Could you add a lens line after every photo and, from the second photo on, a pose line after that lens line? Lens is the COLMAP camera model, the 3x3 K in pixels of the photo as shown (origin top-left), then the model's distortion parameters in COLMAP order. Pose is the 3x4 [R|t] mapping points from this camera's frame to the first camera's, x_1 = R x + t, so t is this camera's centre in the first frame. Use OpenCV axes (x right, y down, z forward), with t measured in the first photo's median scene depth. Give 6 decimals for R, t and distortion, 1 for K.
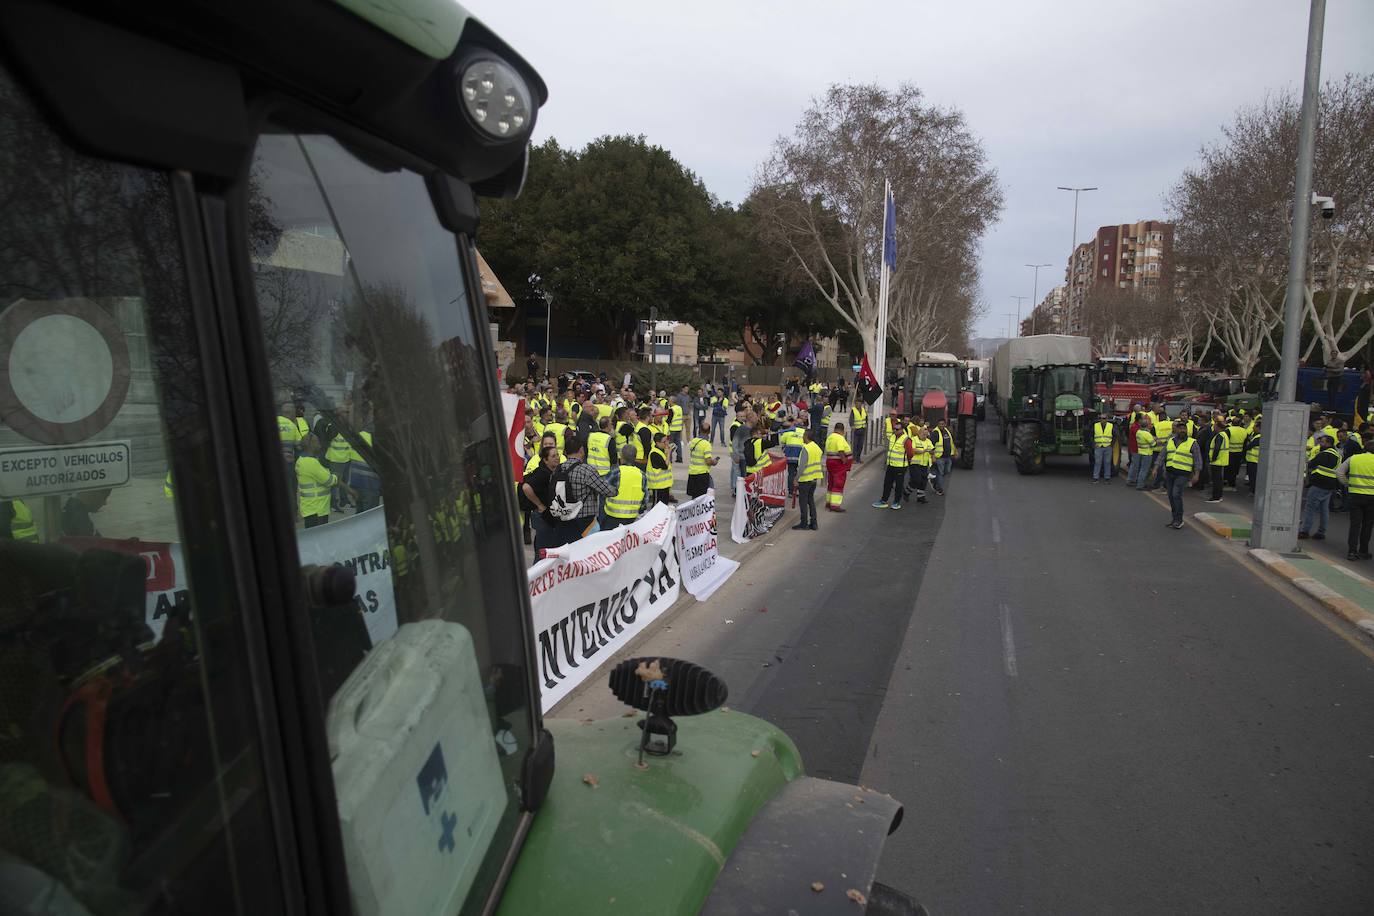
lens RADIAL K [[952.6, 0, 687.0], [0, 952.6, 458.0], [0, 0, 1]] dist [-0.111318, 0.067008]
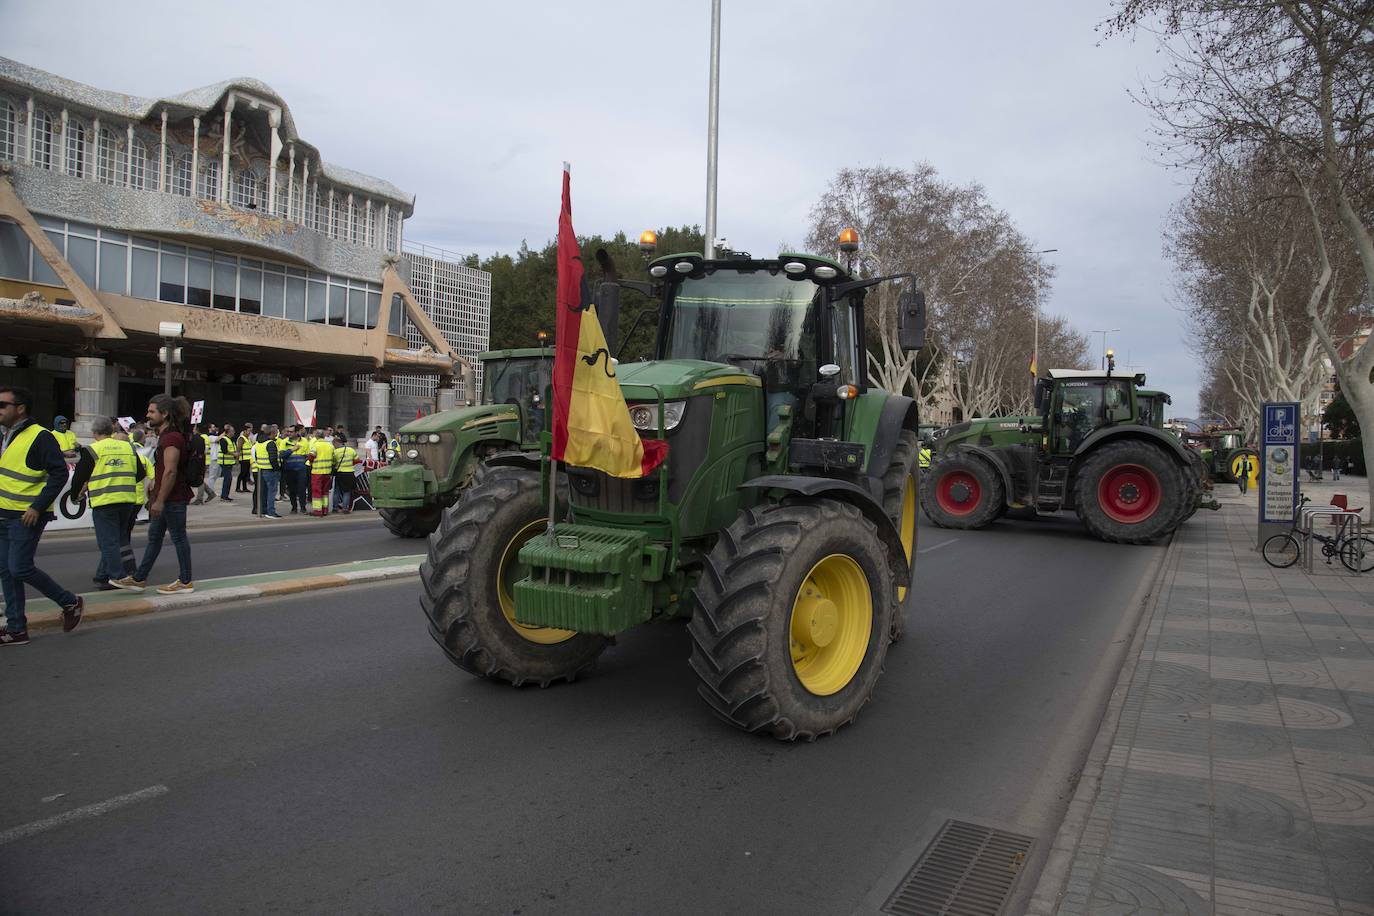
lens RADIAL K [[946.8, 0, 687.7], [0, 946.8, 460.3], [0, 0, 1]] dist [-0.105876, 0.063986]
pose [[0.978163, -0.007458, -0.207706, 0.180639], [-0.010827, 0.996171, -0.086758, 0.025660], [0.207558, 0.087112, 0.974336, -0.048819]]
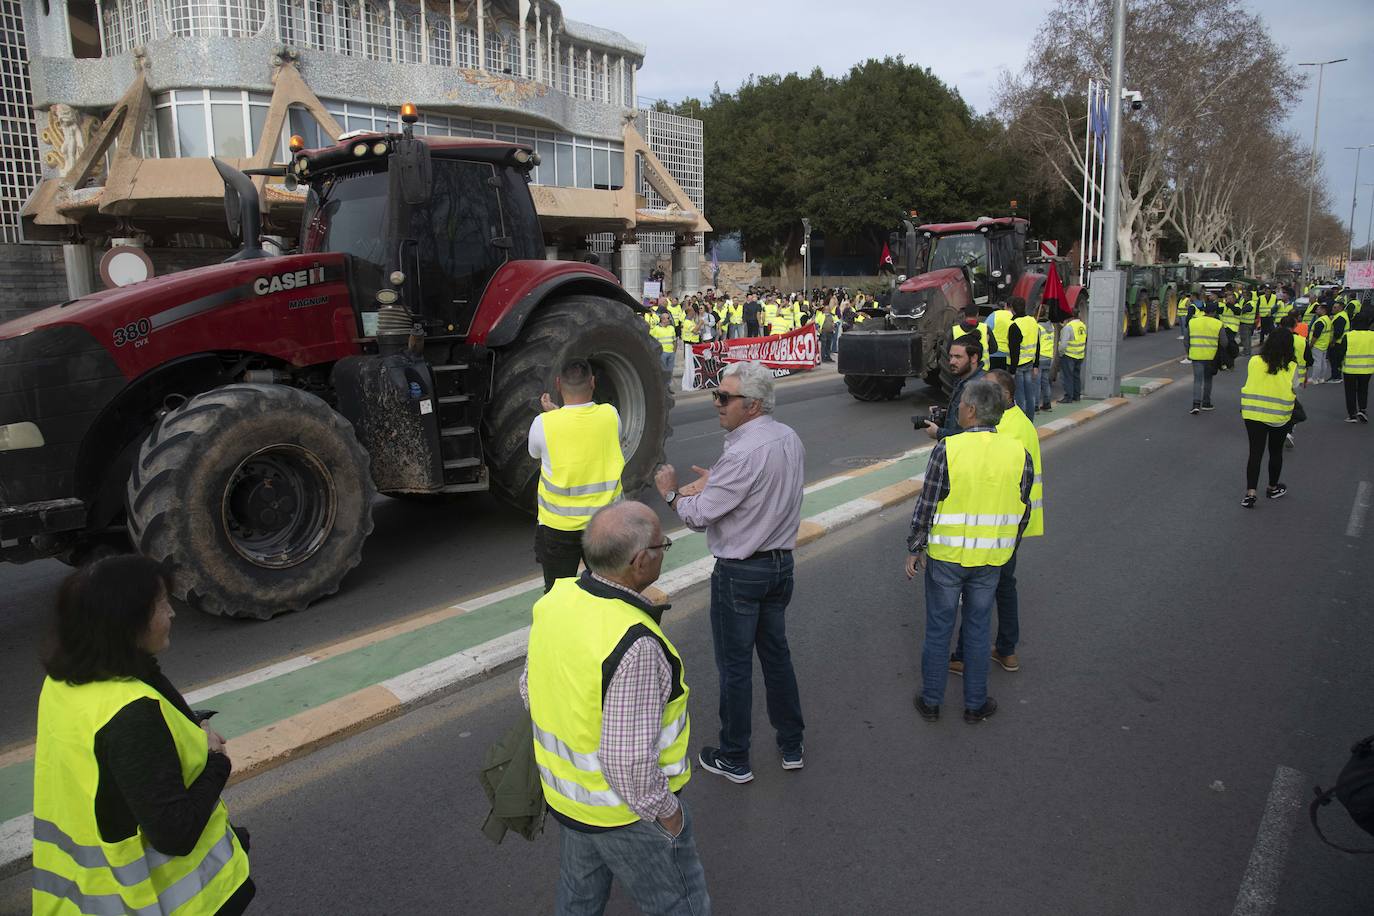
lens RADIAL K [[943.3, 0, 688.6], [0, 943.3, 461.2], [0, 0, 1]] dist [-0.108083, 0.065506]
pose [[0.932199, 0.017331, -0.361530, 0.117820], [0.013170, 0.996567, 0.081734, 0.016116], [0.361706, -0.080954, 0.928771, -0.063884]]
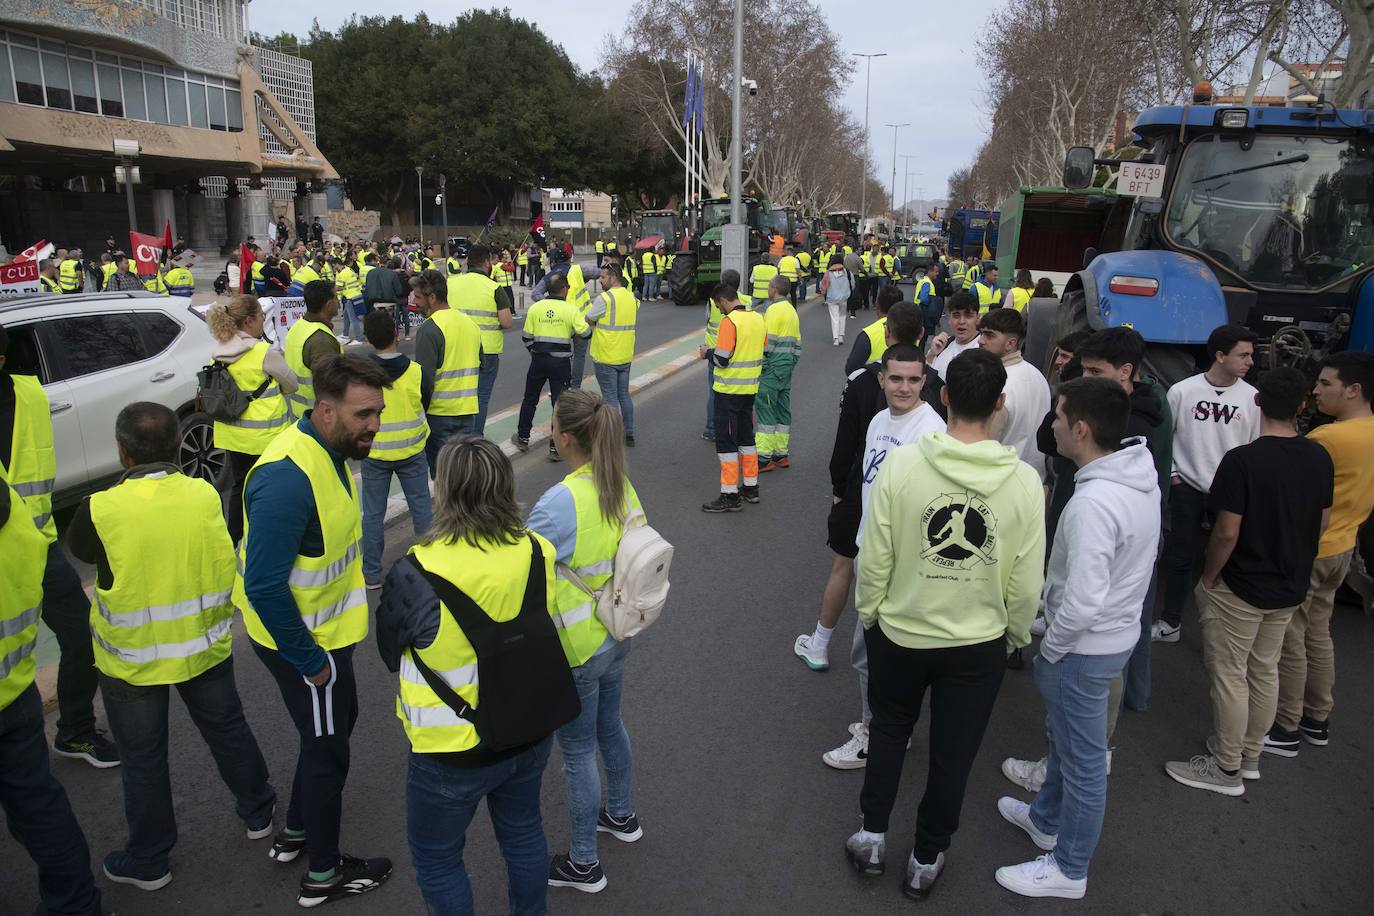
lens RADIAL K [[946.8, 0, 687.7], [0, 946.8, 460.3], [0, 0, 1]] dist [-0.105876, 0.063986]
pose [[0.998563, -0.035047, 0.040531, 0.101895], [0.029082, 0.989808, 0.139405, 0.020334], [-0.045004, -0.138026, 0.989406, -0.107523]]
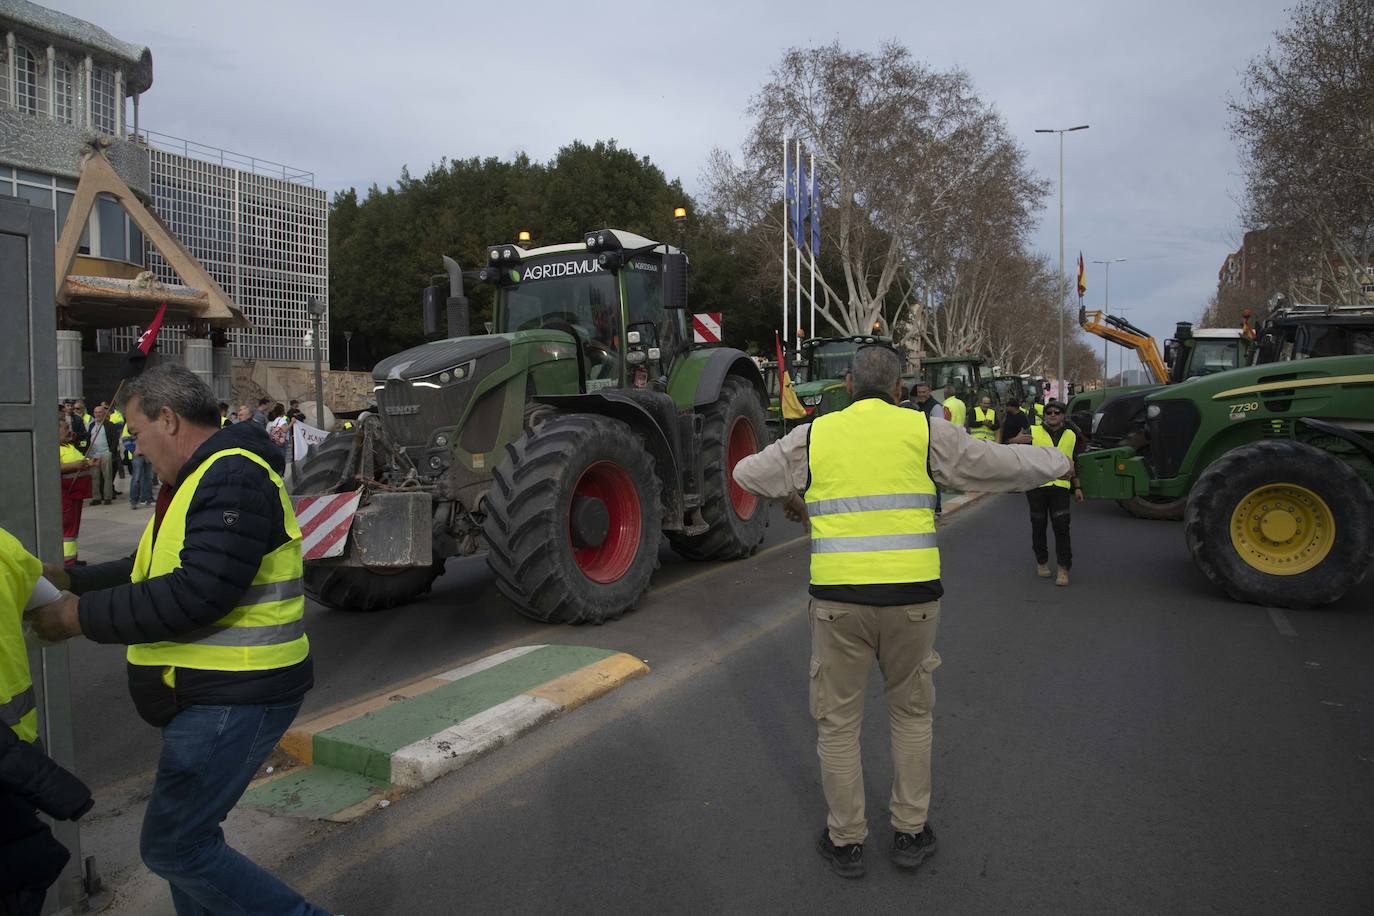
lens RADIAL K [[945.9, 0, 683.6], [0, 945.9, 462.6], [0, 0, 1]] dist [-0.124537, 0.077866]
pose [[0.984813, -0.028624, -0.171242, 0.172744], [0.021182, 0.998756, -0.045131, 0.002260], [0.172321, 0.040818, 0.984195, 0.170311]]
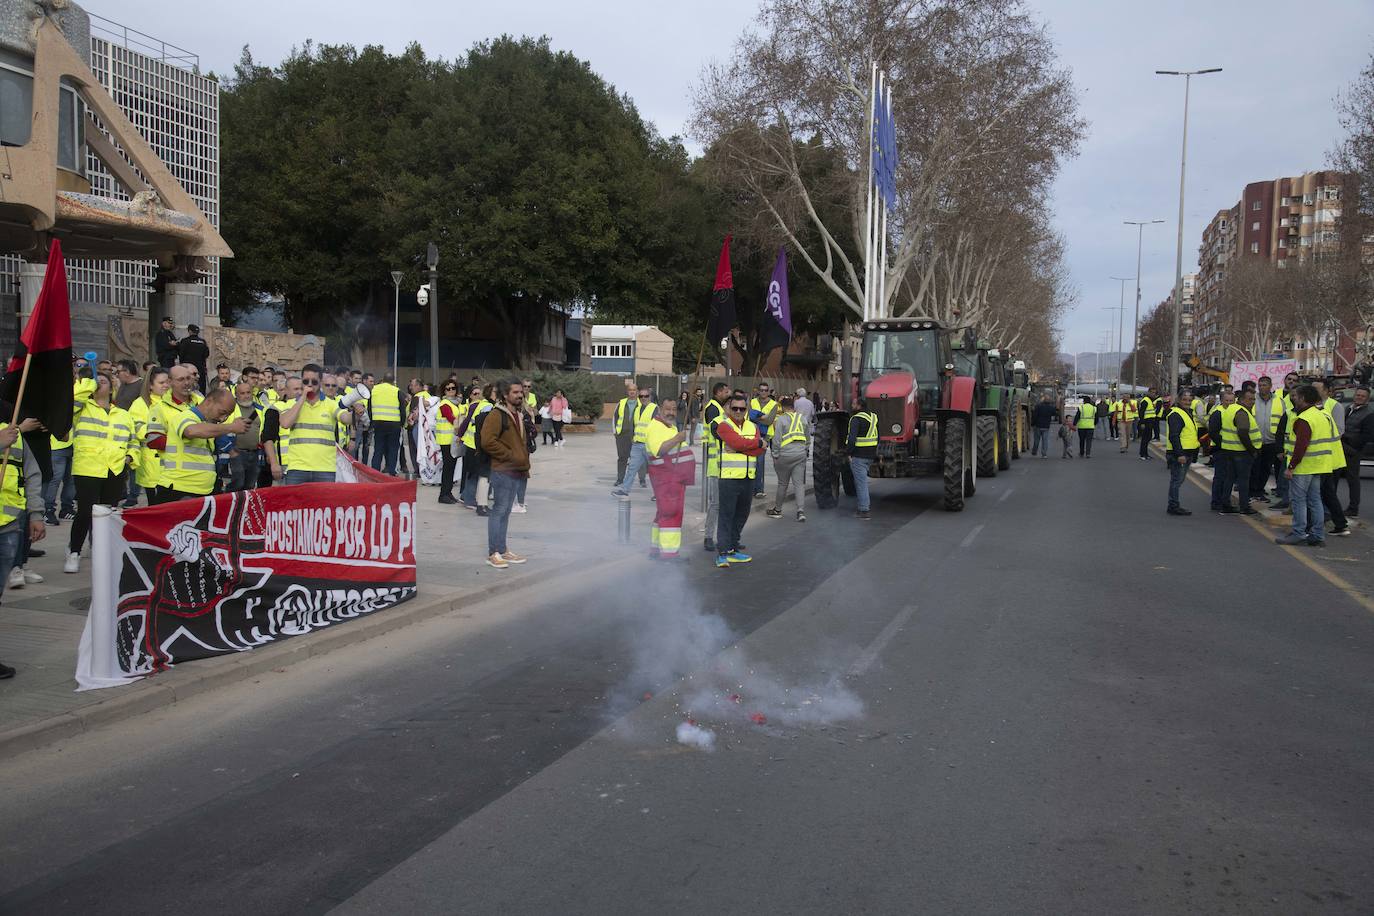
lens RADIAL K [[1271.9, 0, 688.1], [0, 1271.9, 455.3], [0, 0, 1]] dist [-0.011198, 0.160149]
pose [[0.999906, -0.013296, -0.003303, 0.058911], [0.013113, 0.998641, -0.050432, 0.005903], [0.003969, 0.050384, 0.998722, 0.106809]]
